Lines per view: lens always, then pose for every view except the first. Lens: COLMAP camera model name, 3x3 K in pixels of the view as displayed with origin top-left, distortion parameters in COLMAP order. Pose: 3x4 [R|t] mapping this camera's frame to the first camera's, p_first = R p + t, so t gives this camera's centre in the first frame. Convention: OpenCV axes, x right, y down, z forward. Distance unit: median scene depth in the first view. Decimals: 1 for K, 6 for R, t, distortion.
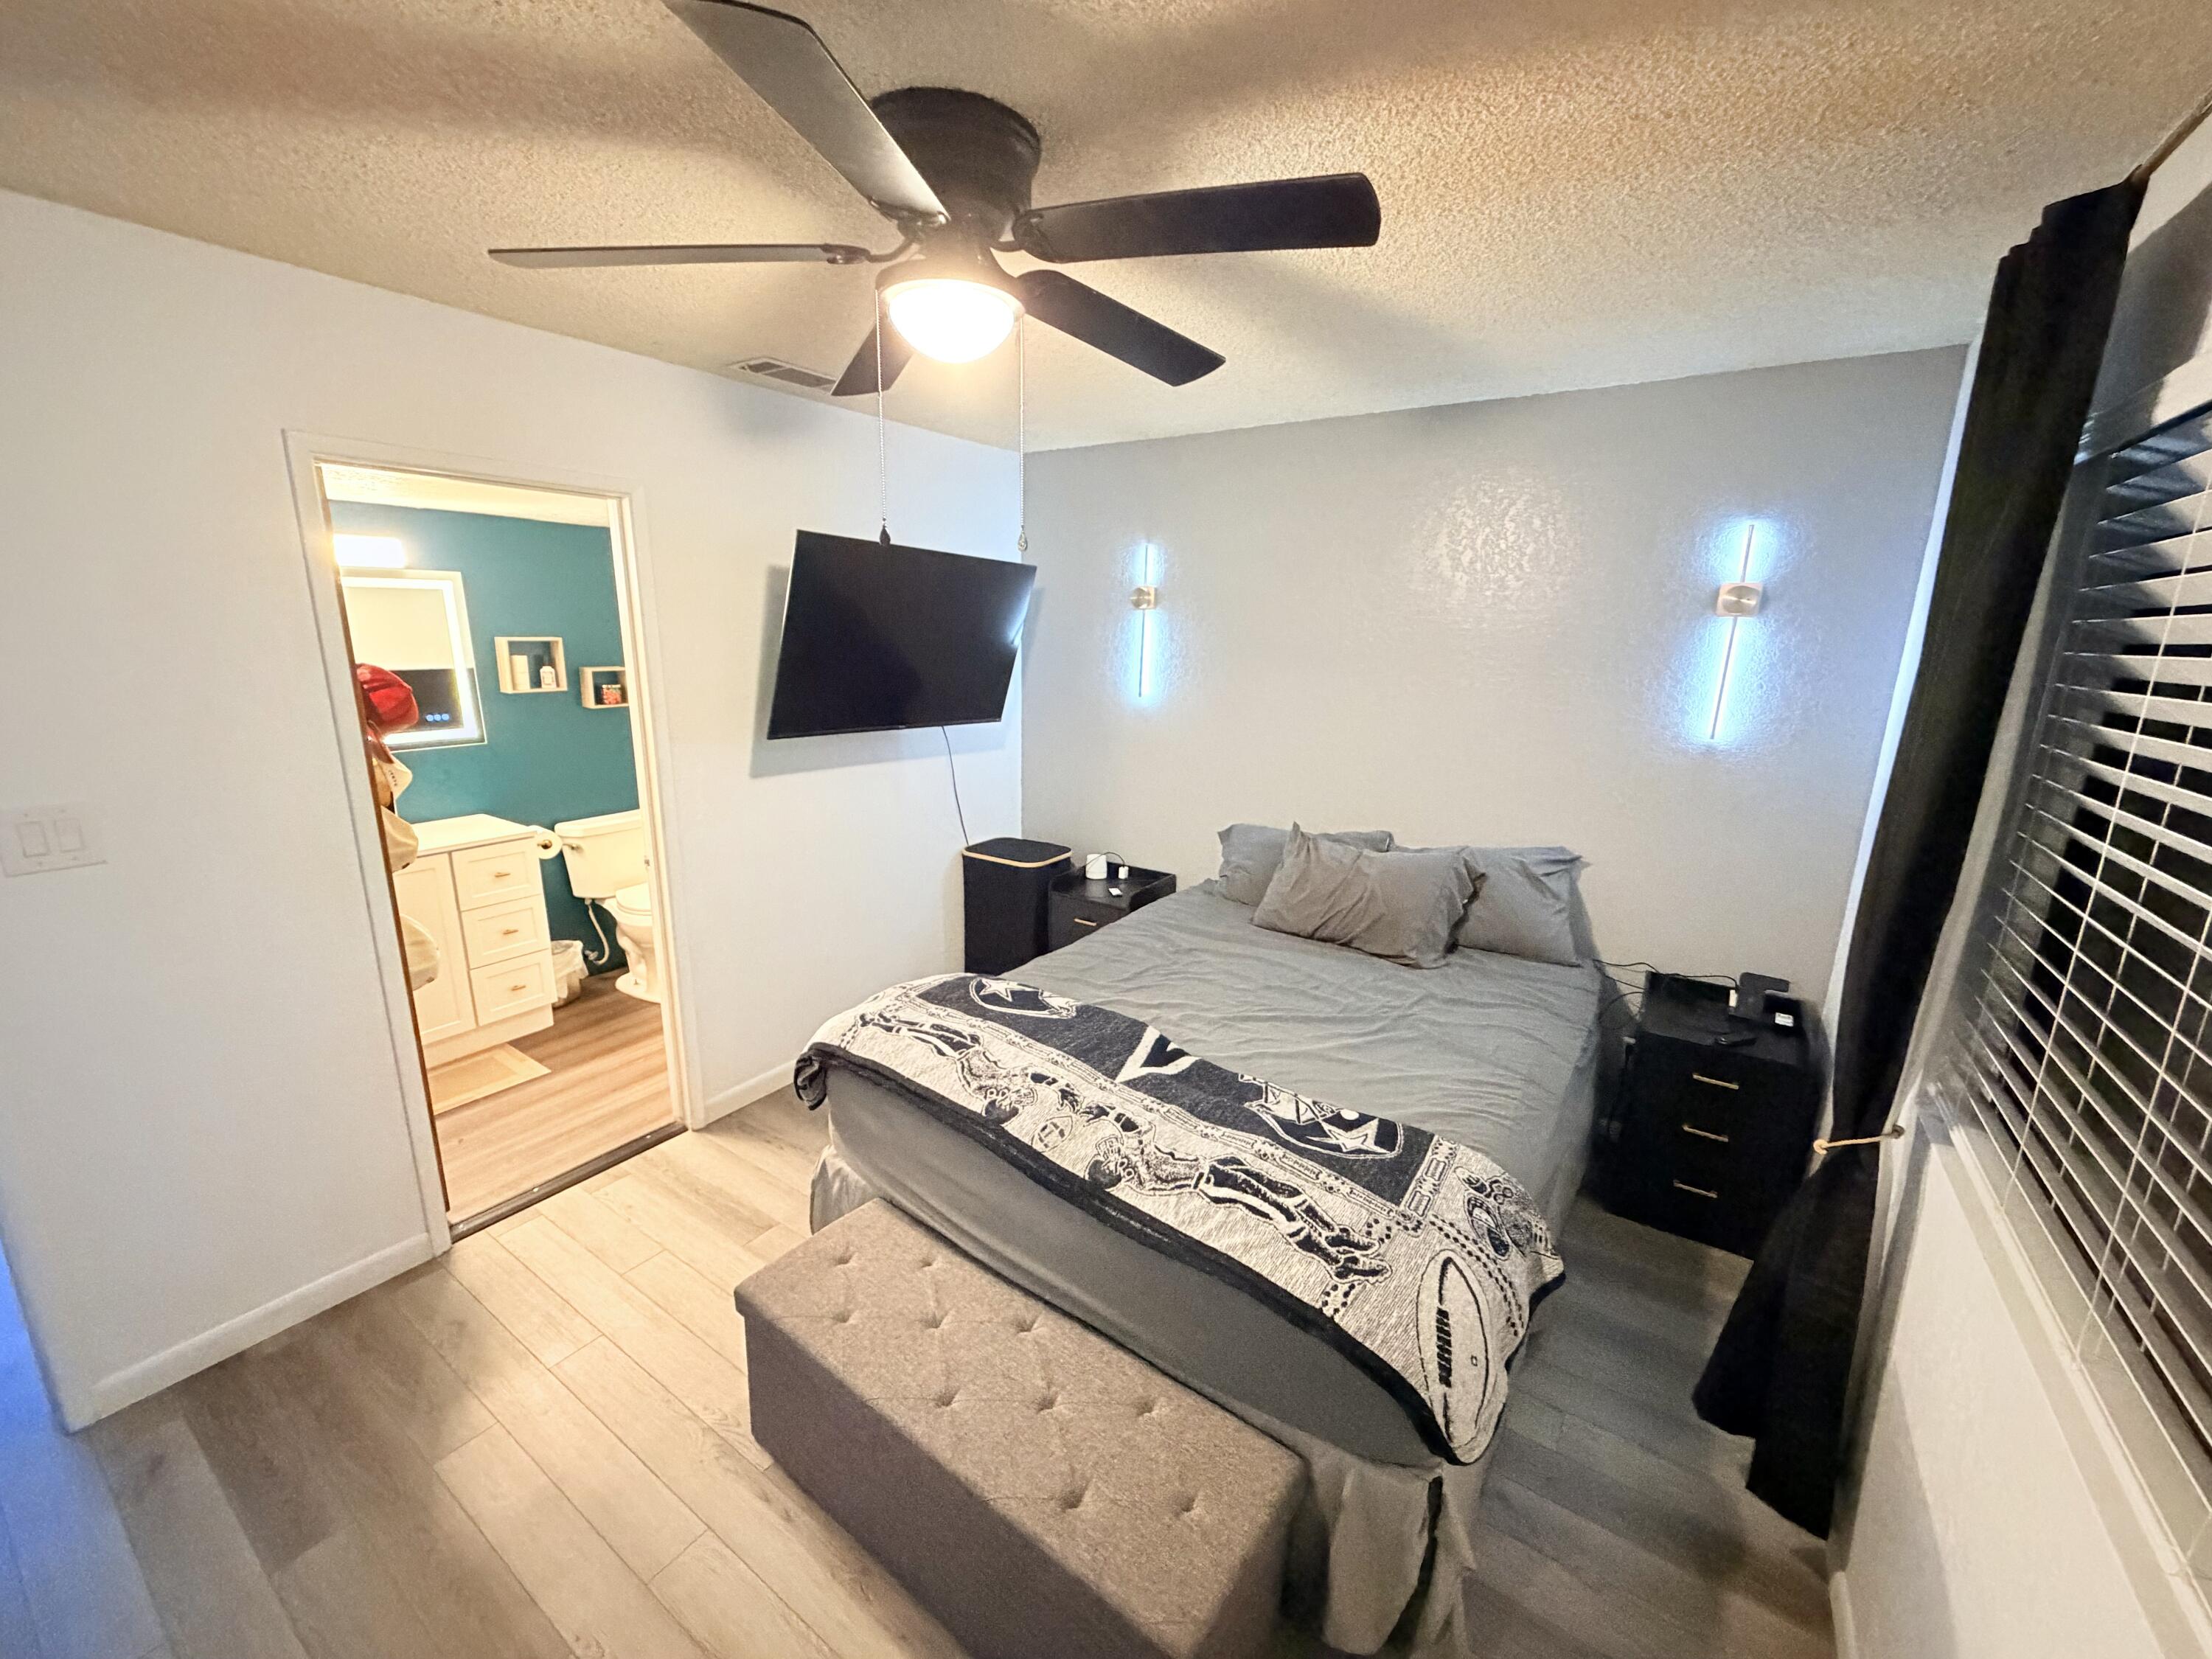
lens RADIAL K [[878.1, 0, 1098.5], [0, 878.1, 829.0], [0, 0, 1]] dist [-0.000519, -0.000143]
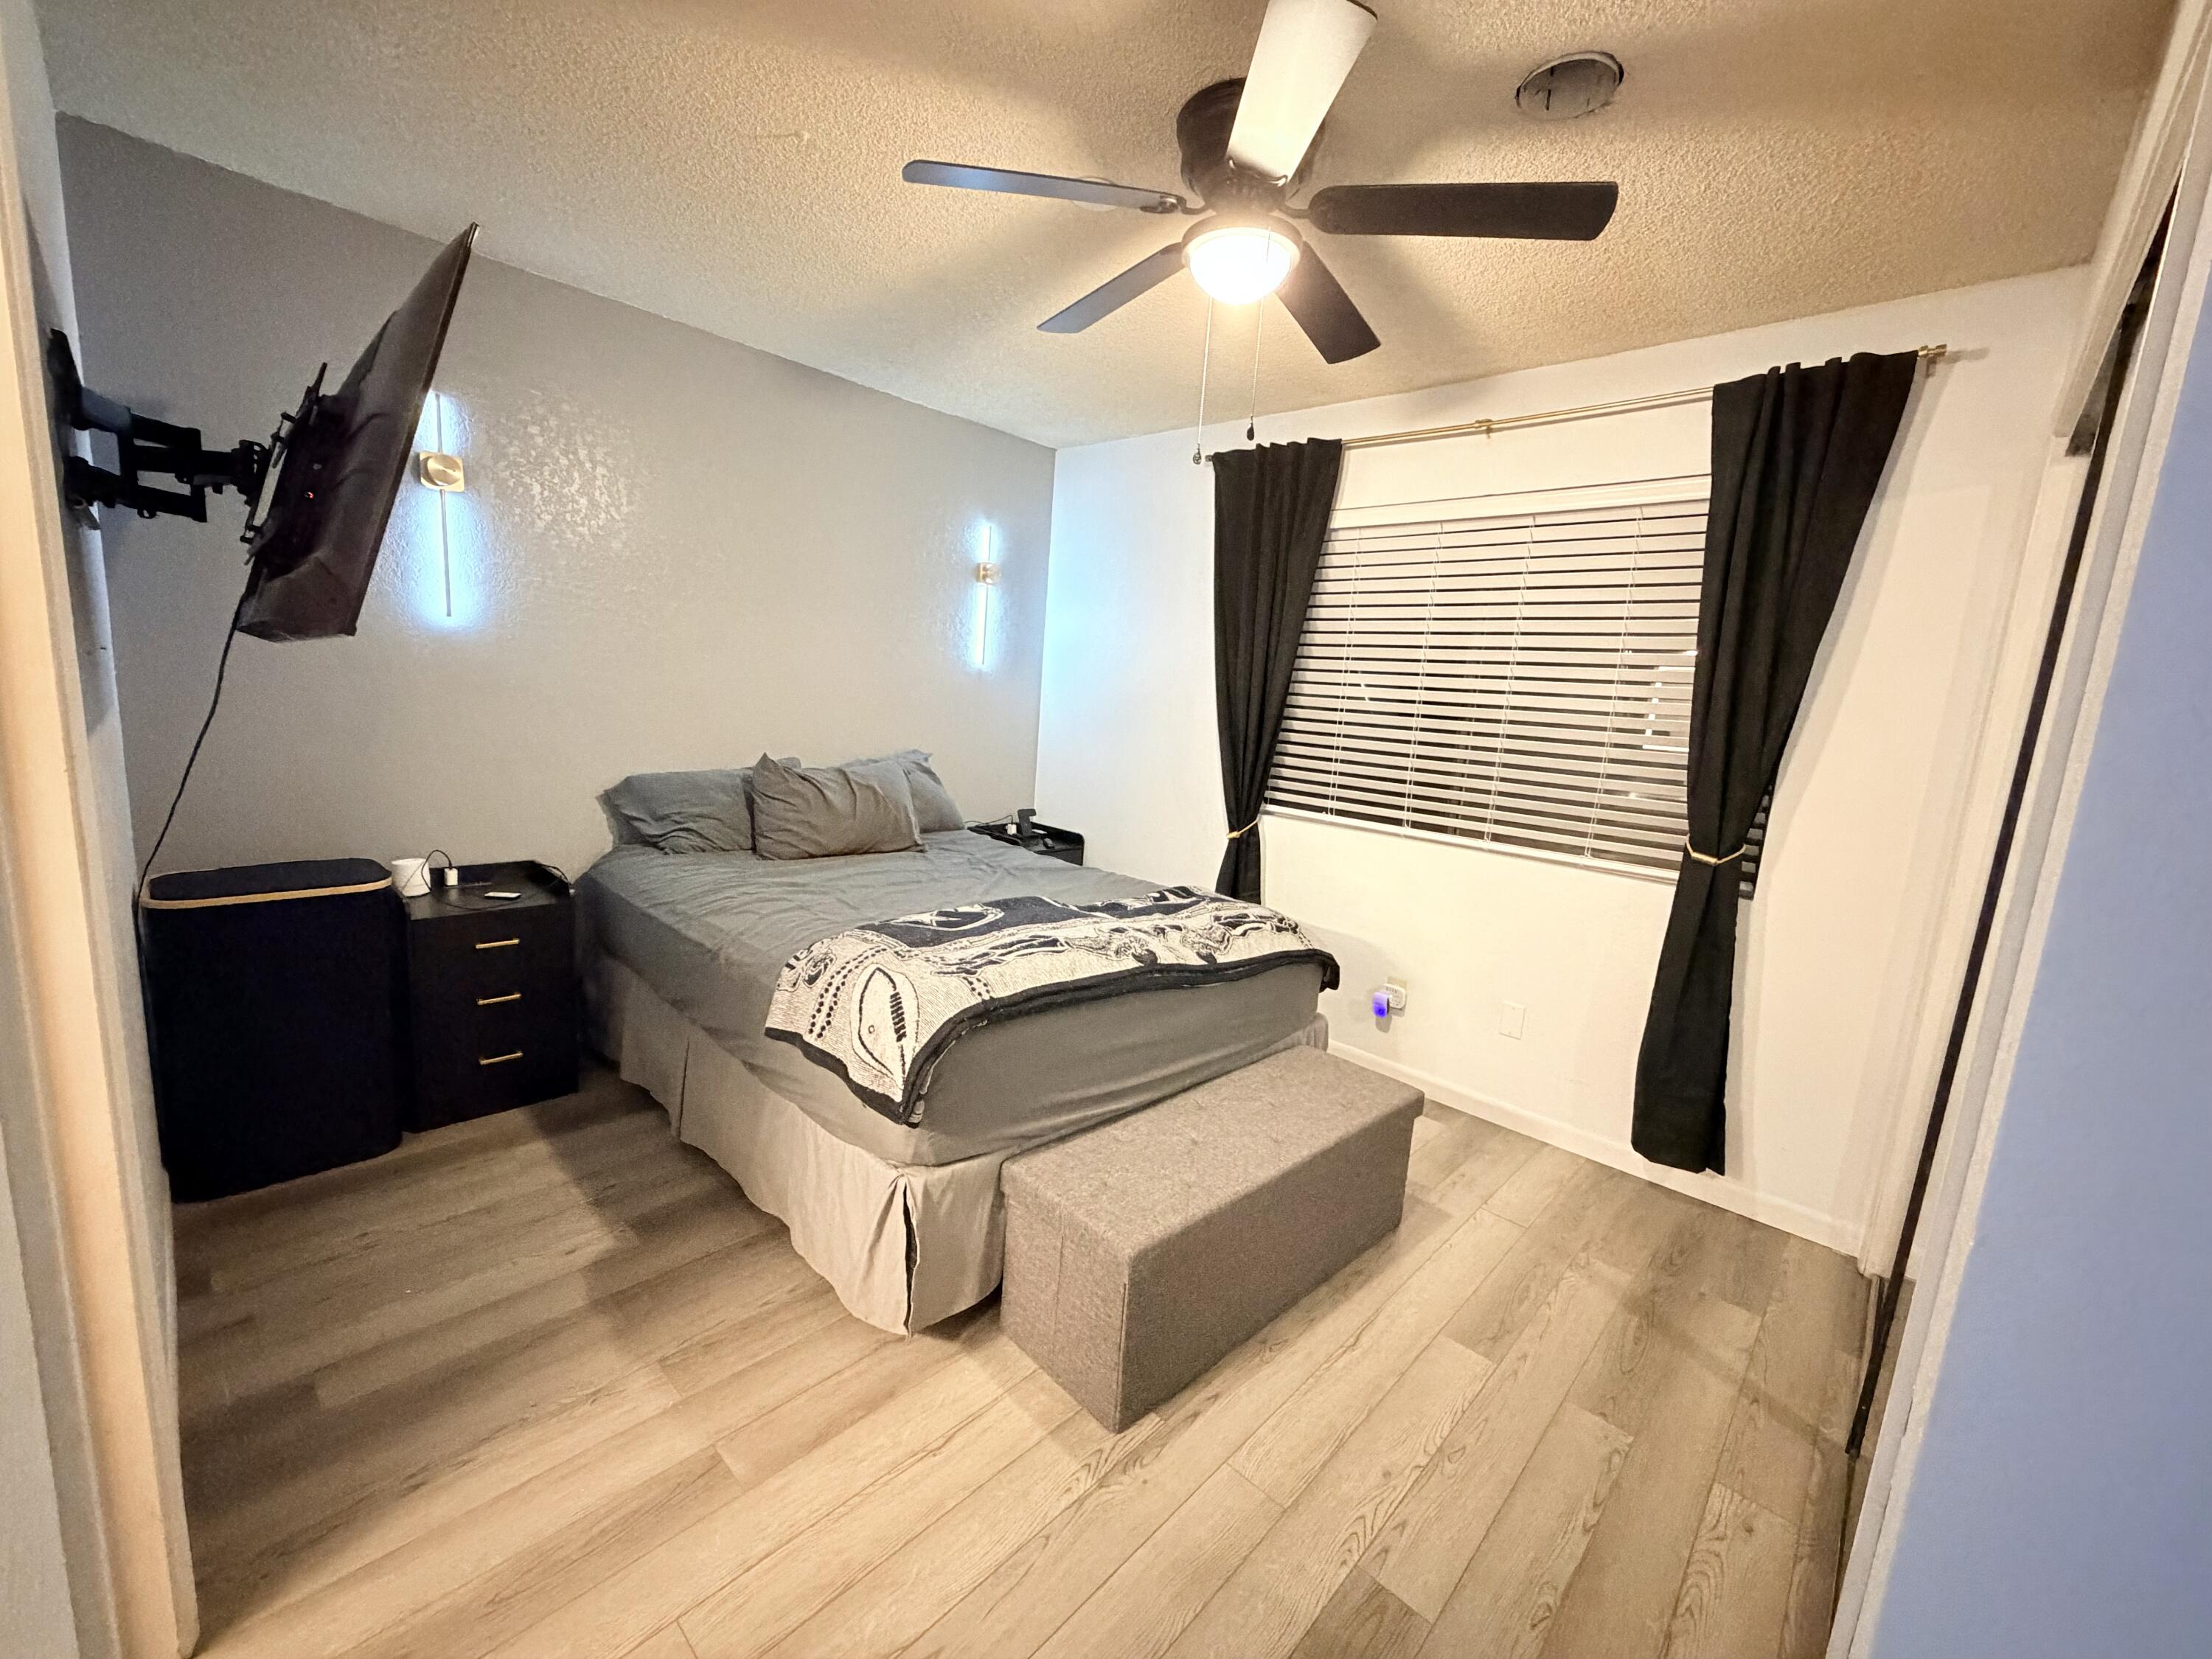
lens RADIAL K [[878.1, 0, 1098.5], [0, 878.1, 829.0], [0, 0, 1]] dist [-0.000519, -0.000143]
pose [[0.166252, -0.165462, 0.972102, -1.068340], [0.157776, 0.977584, 0.139412, -0.005395], [-0.973379, 0.130197, 0.188631, 0.738557]]
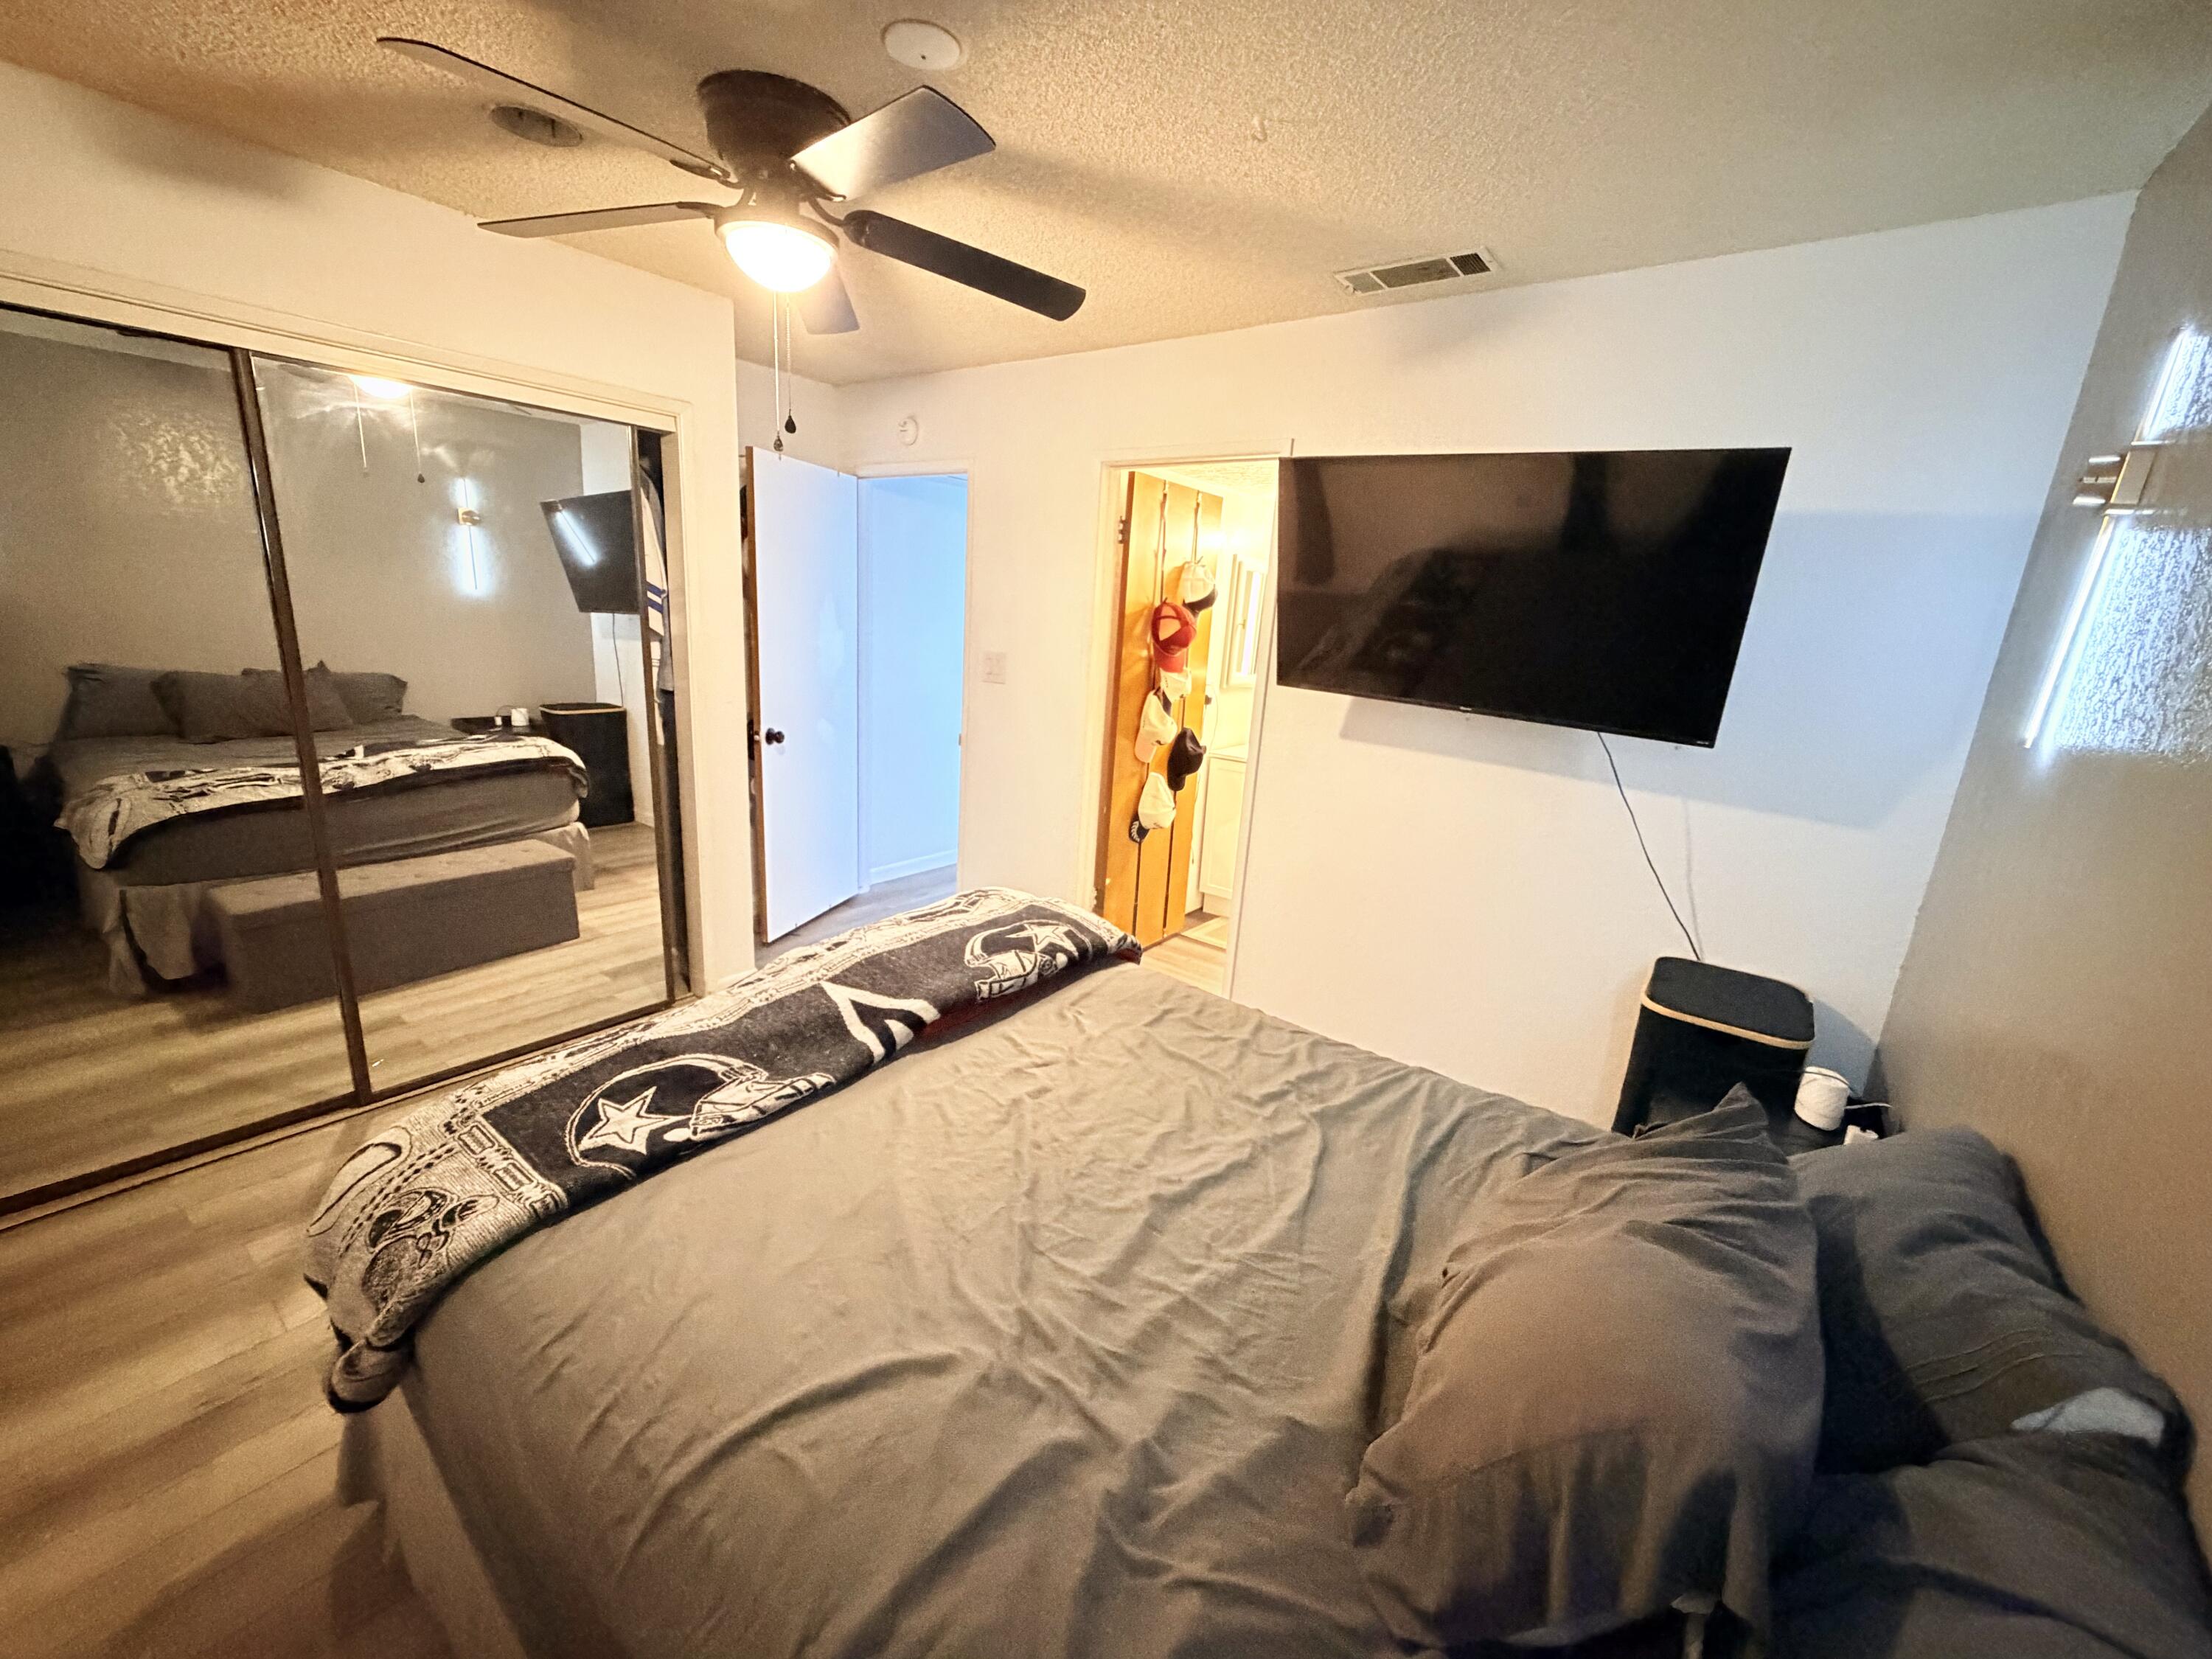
lens RADIAL K [[878.1, 0, 1098.5], [0, 878.1, 829.0], [0, 0, 1]] dist [-0.000519, -0.000143]
pose [[-0.052792, 0.232377, -0.971192, 0.846513], [-0.292273, 0.926365, 0.237538, -0.173903], [0.954877, 0.296393, 0.019013, 1.148318]]
